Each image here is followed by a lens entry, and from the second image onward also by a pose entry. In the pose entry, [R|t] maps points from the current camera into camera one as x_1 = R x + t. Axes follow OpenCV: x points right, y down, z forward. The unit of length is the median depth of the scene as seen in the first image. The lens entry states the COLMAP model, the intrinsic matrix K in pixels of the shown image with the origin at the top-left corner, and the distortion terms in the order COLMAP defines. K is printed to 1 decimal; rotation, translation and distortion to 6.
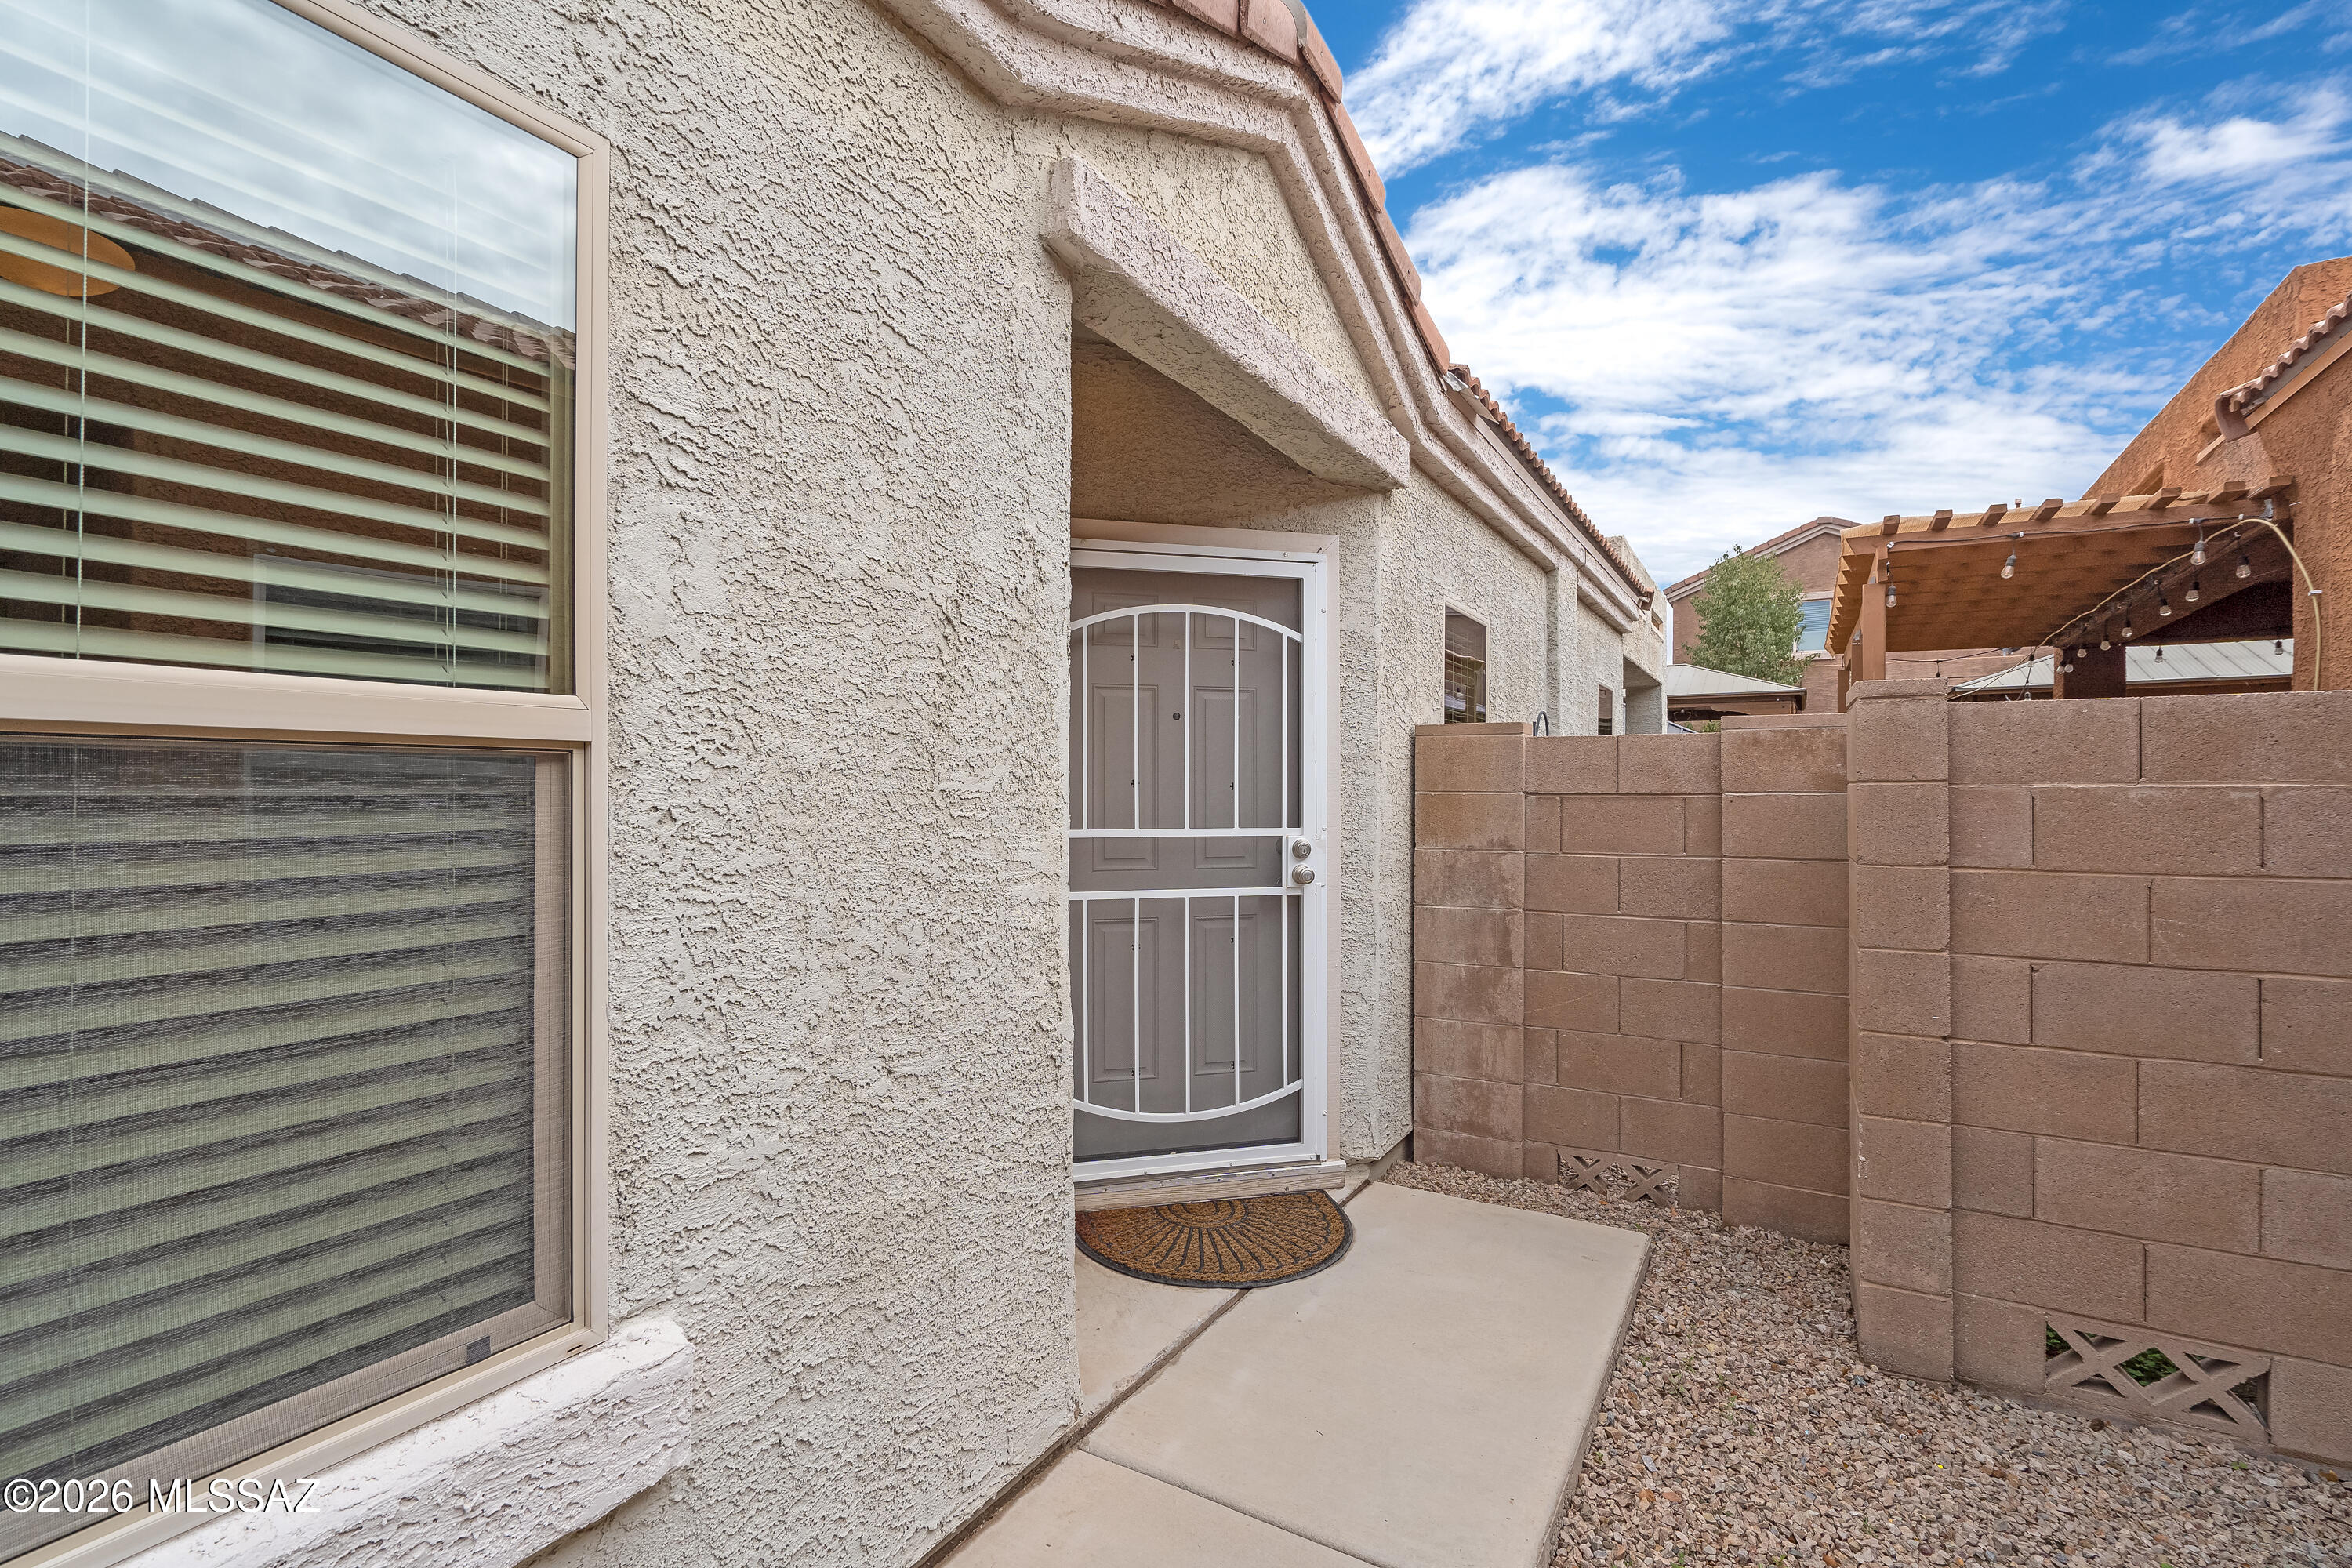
lens RADIAL K [[1079.6, 0, 1179.8], [0, 1079.6, 784.2], [0, 0, 1]] dist [-0.005789, 0.003578]
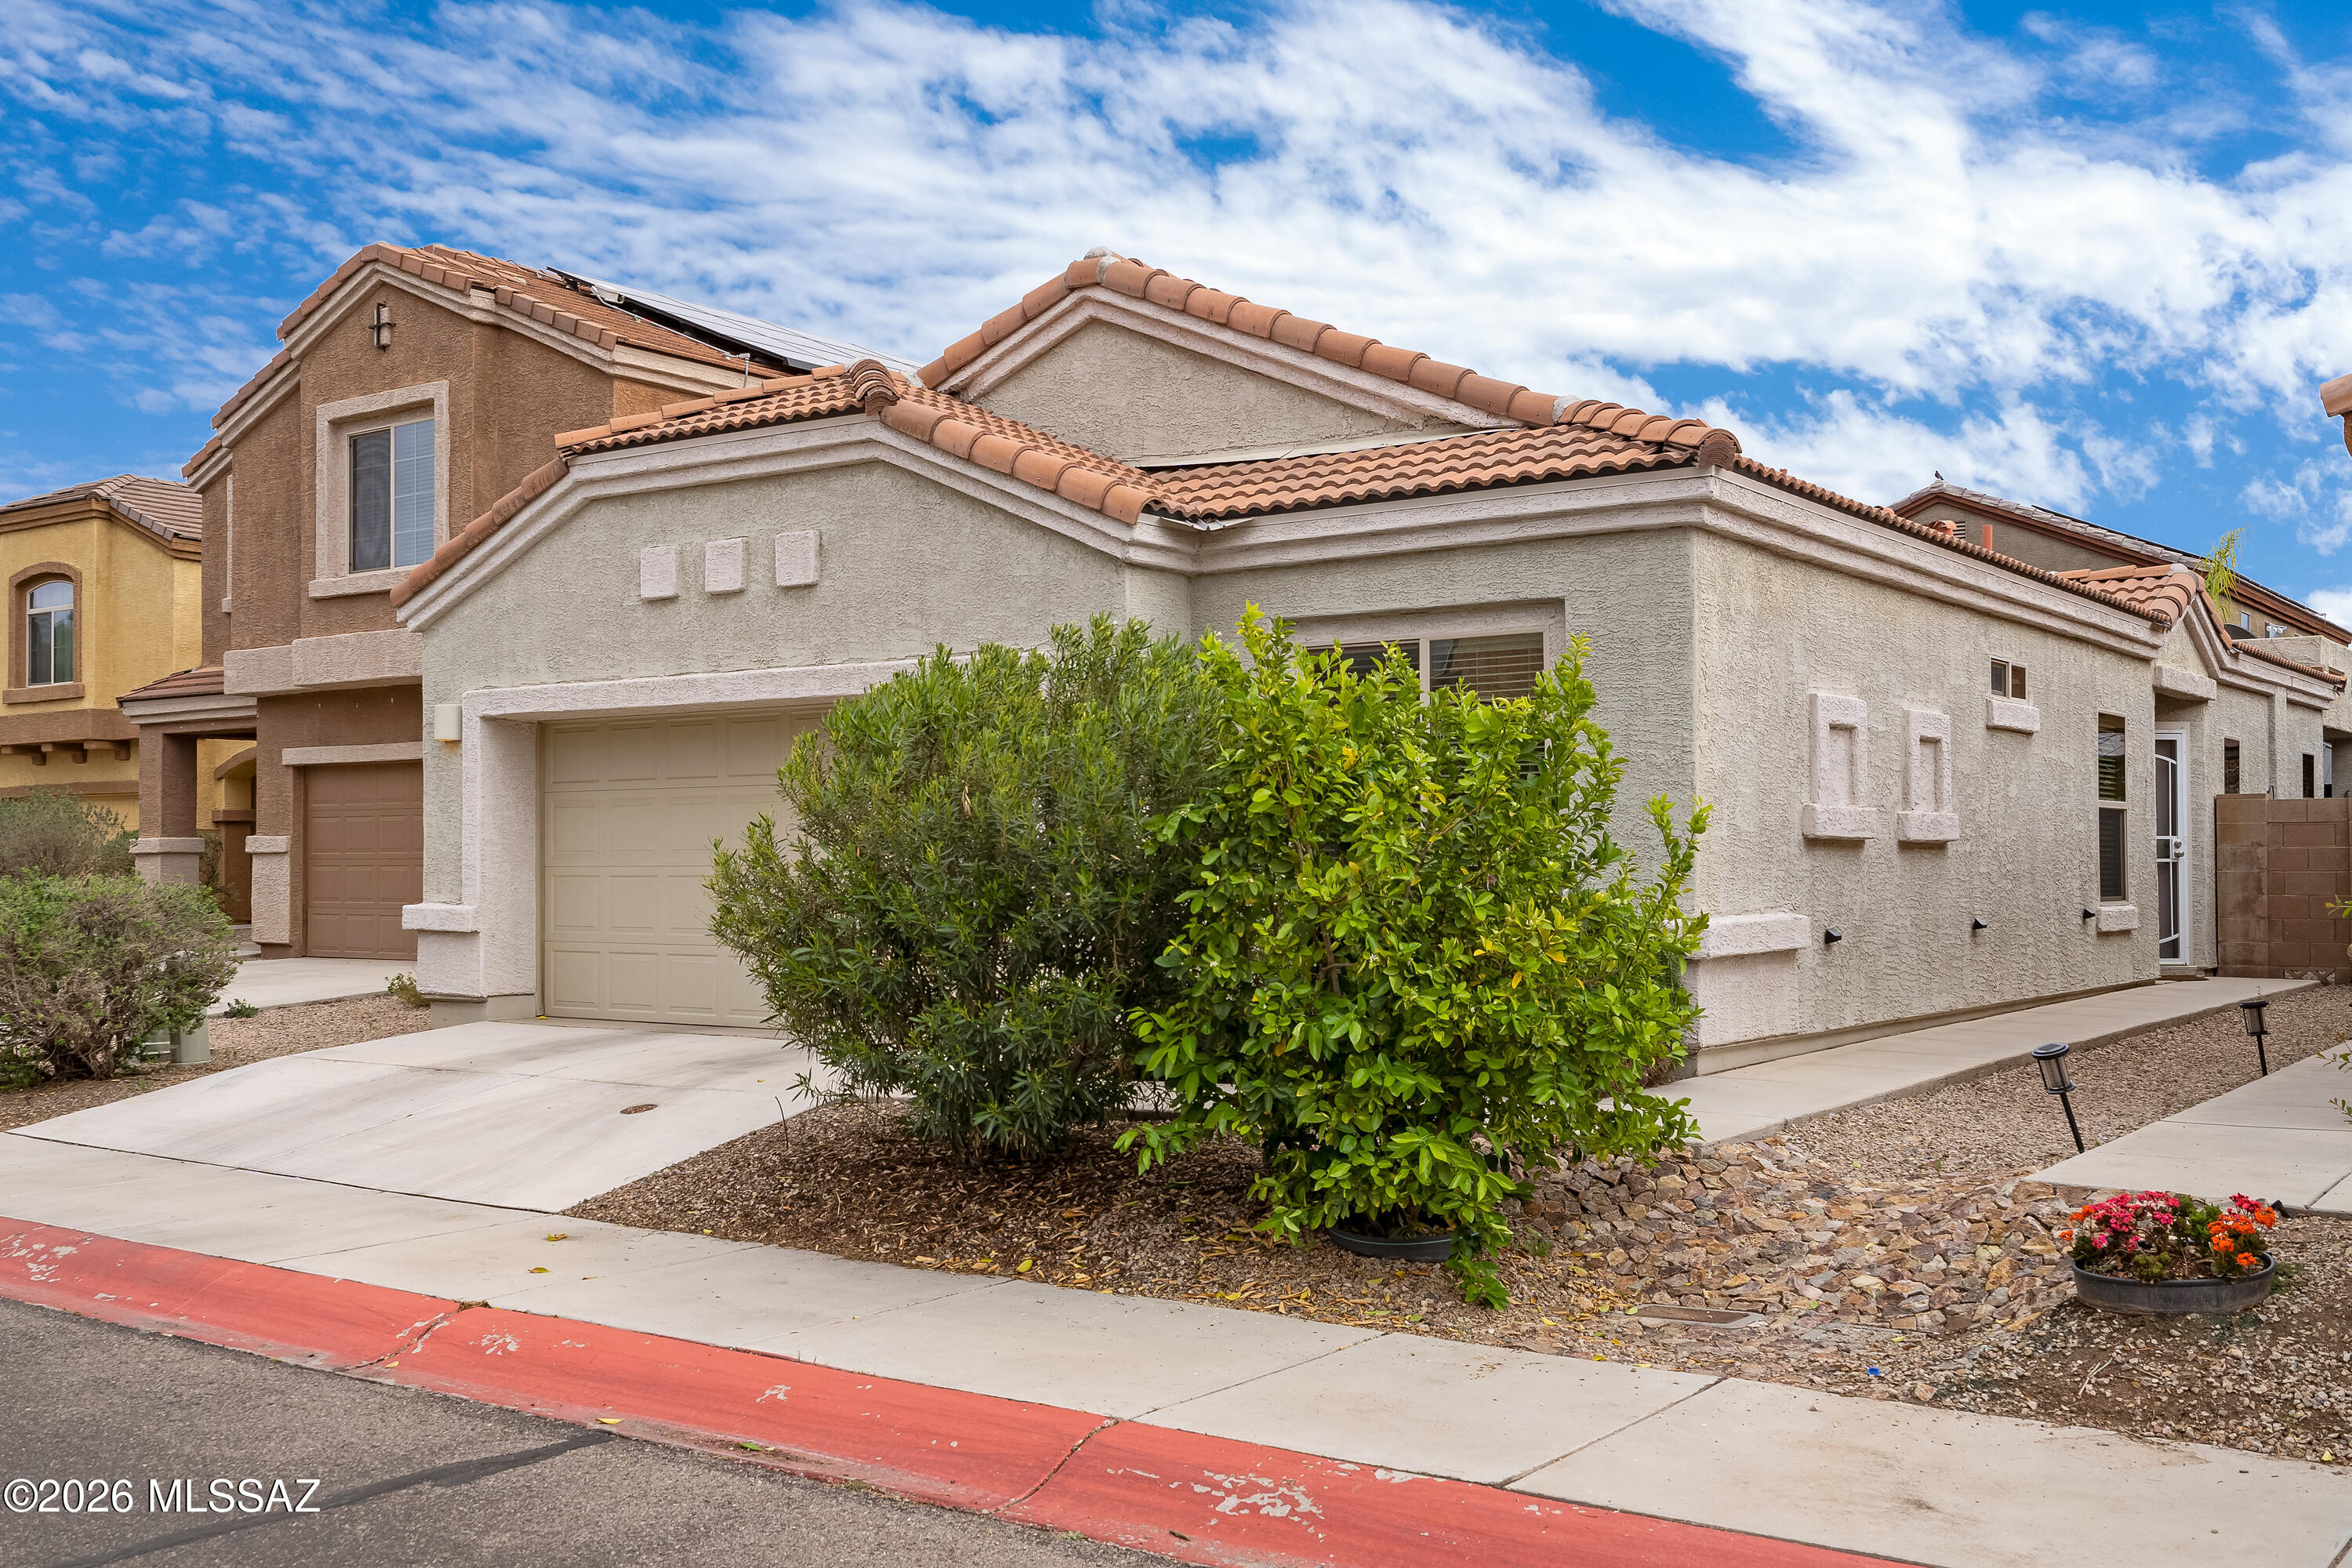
lens RADIAL K [[2211.9, 0, 1170.5], [0, 2211.9, 785.3], [0, 0, 1]] dist [-0.001390, 0.000000]
pose [[0.993704, -0.002528, -0.112009, -1.589409], [-0.000705, 0.999585, -0.028811, 0.069098], [0.112036, 0.028709, 0.993289, -4.263404]]
